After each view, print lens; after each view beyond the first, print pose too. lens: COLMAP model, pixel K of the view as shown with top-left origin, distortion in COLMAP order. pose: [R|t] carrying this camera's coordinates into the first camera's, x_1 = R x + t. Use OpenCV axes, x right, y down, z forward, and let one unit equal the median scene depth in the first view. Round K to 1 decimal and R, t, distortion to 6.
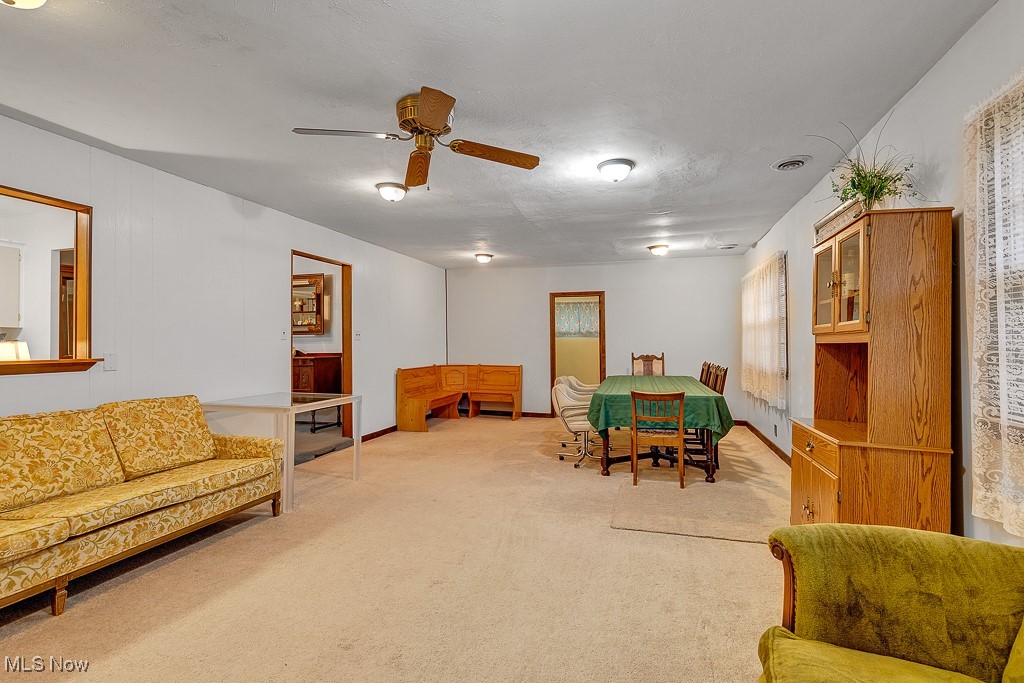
lens RADIAL K [[487.9, 0, 514.1], [0, 487.9, 332.7], [0, 0, 1]] dist [0.011925, -0.000387]
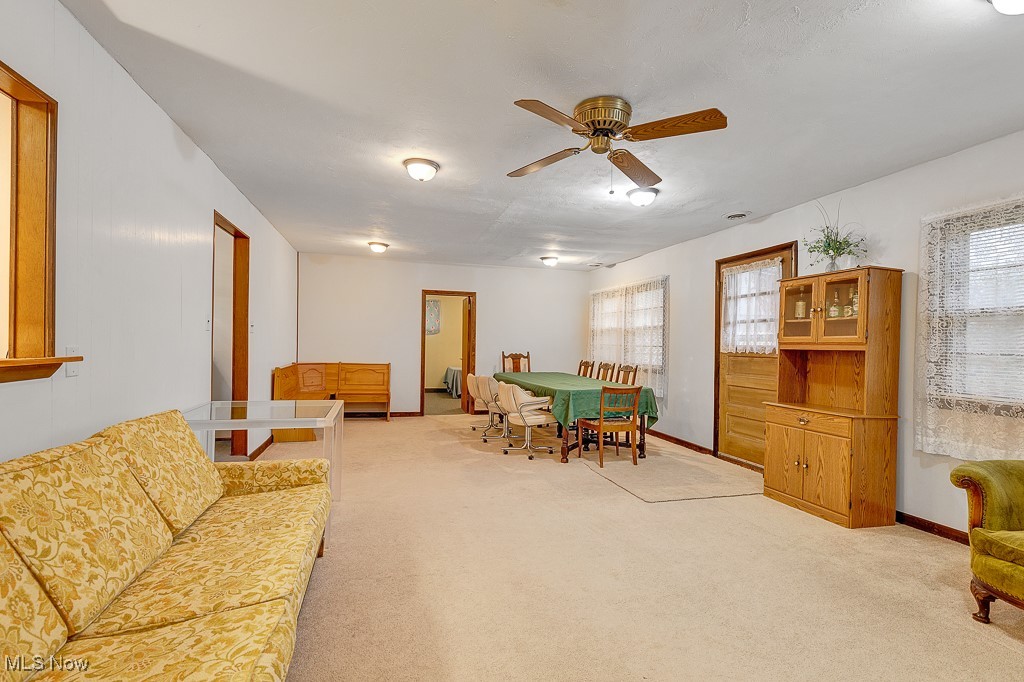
lens RADIAL K [[477.5, 0, 514.1], [0, 477.5, 338.7], [0, 0, 1]] dist [0.010083, 0.000024]
pose [[0.847902, 0.024872, 0.529569, -0.624971], [-0.035180, 0.999337, 0.009392, 0.004734], [-0.528984, -0.026594, 0.848215, 0.183696]]
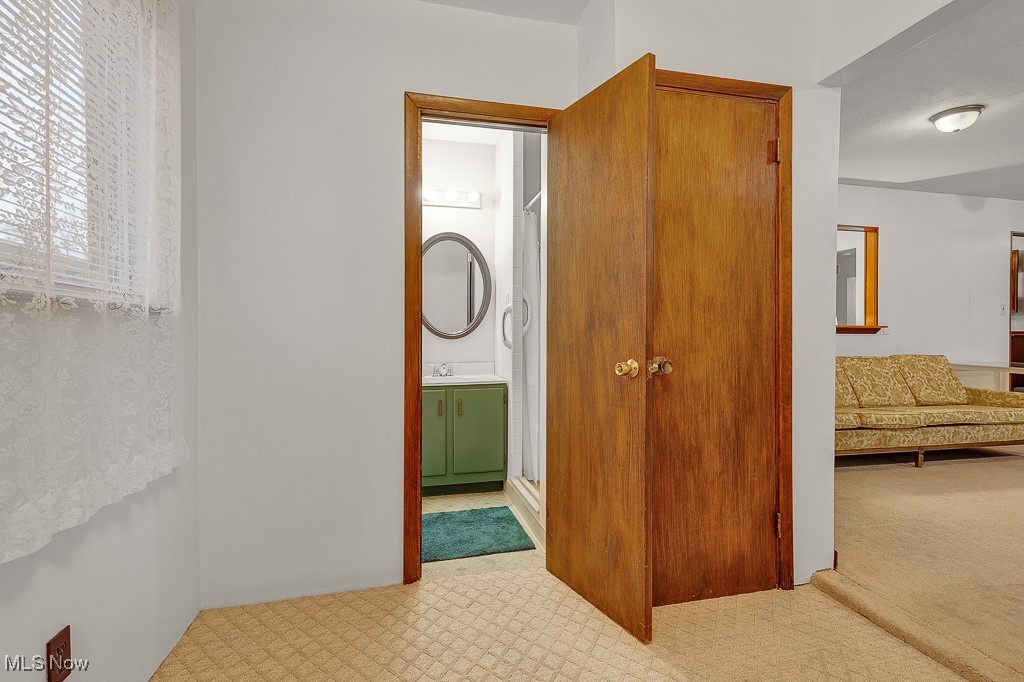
lens RADIAL K [[477.5, 0, 514.1], [0, 477.5, 338.7], [0, 0, 1]] dist [0.010083, 0.000024]
pose [[0.502164, 0.019879, -0.864544, -0.113110], [0.011295, 0.999500, 0.029543, 0.031254], [0.864699, -0.024601, 0.501688, -0.674251]]
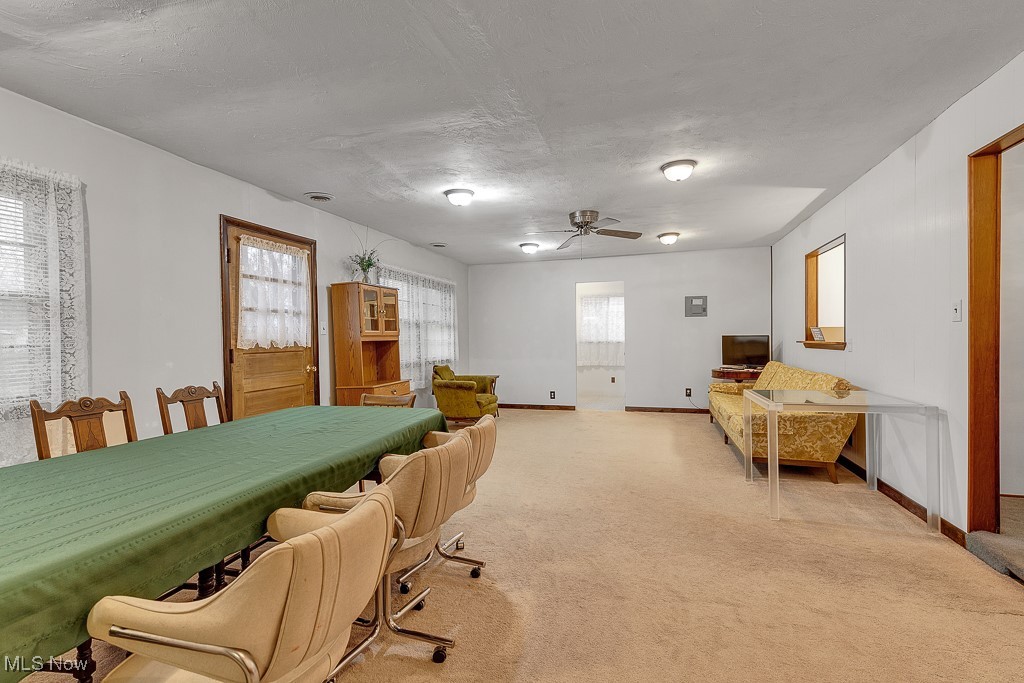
lens RADIAL K [[461.8, 0, 512.0], [0, 461.8, 341.5], [0, 0, 1]] dist [0.001378, 0.000061]
pose [[-0.999720, 0.023507, 0.002731, 0.236258], [0.023456, 0.999577, -0.017174, 0.062310], [-0.003134, -0.017105, -0.999849, 2.507295]]
